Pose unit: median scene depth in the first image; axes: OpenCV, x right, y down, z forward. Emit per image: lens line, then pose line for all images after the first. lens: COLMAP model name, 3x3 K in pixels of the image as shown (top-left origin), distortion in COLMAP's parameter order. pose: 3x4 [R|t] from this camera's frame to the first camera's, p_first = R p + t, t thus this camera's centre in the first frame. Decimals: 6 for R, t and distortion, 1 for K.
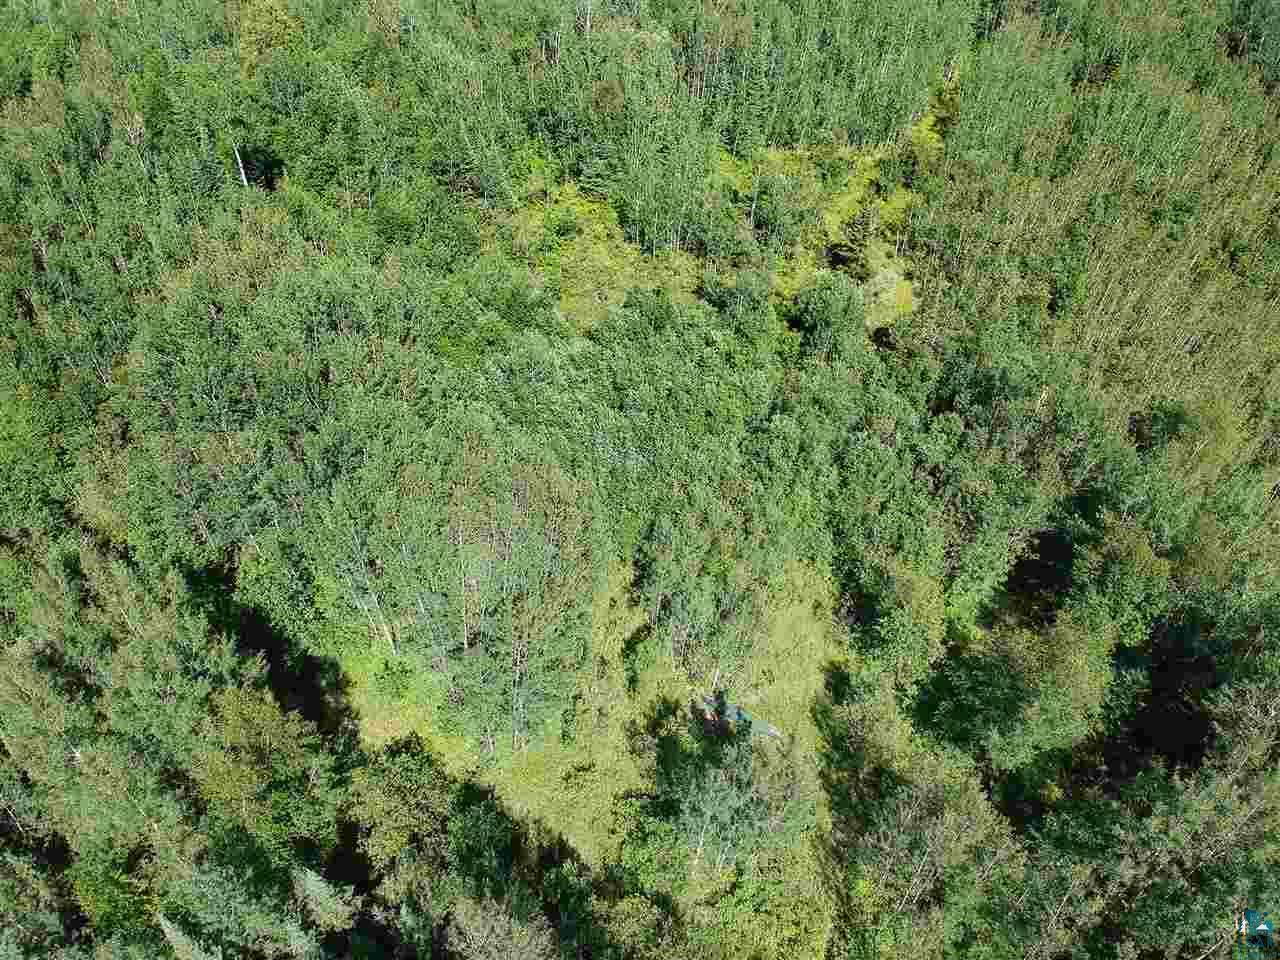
lens RADIAL K [[955.1, 0, 629.7], [0, 955.1, 488.7], [0, 0, 1]] dist [0.036637, -0.002956]
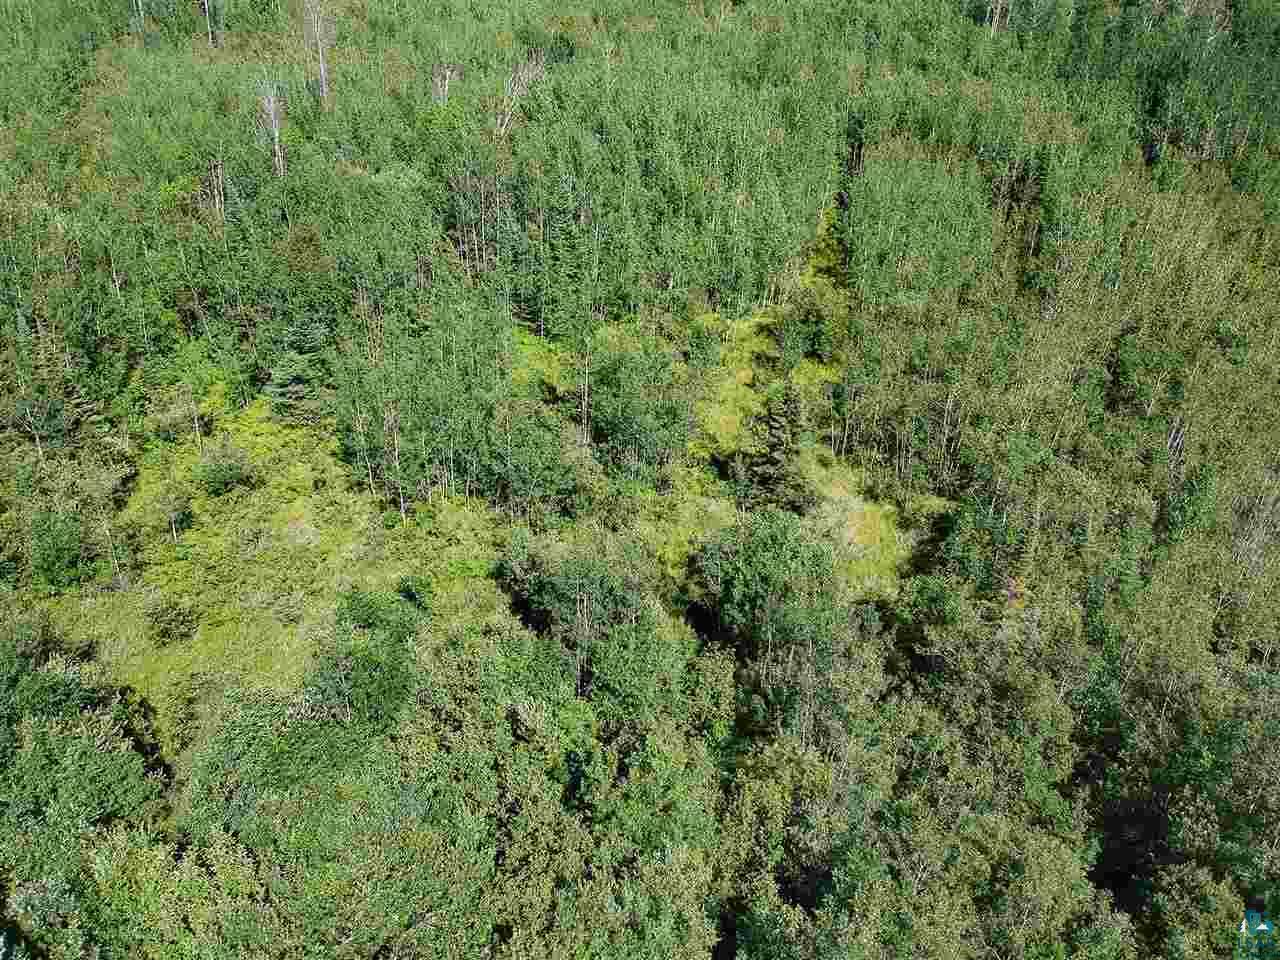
lens RADIAL K [[948.3, 0, 649.7], [0, 948.3, 468.1], [0, 0, 1]] dist [0.066909, -0.123200]
pose [[0.976404, -0.110593, 0.185484, 0.060297], [0.151726, 0.962519, -0.224804, -0.129936], [-0.153670, 0.247643, 0.956587, 0.478981]]
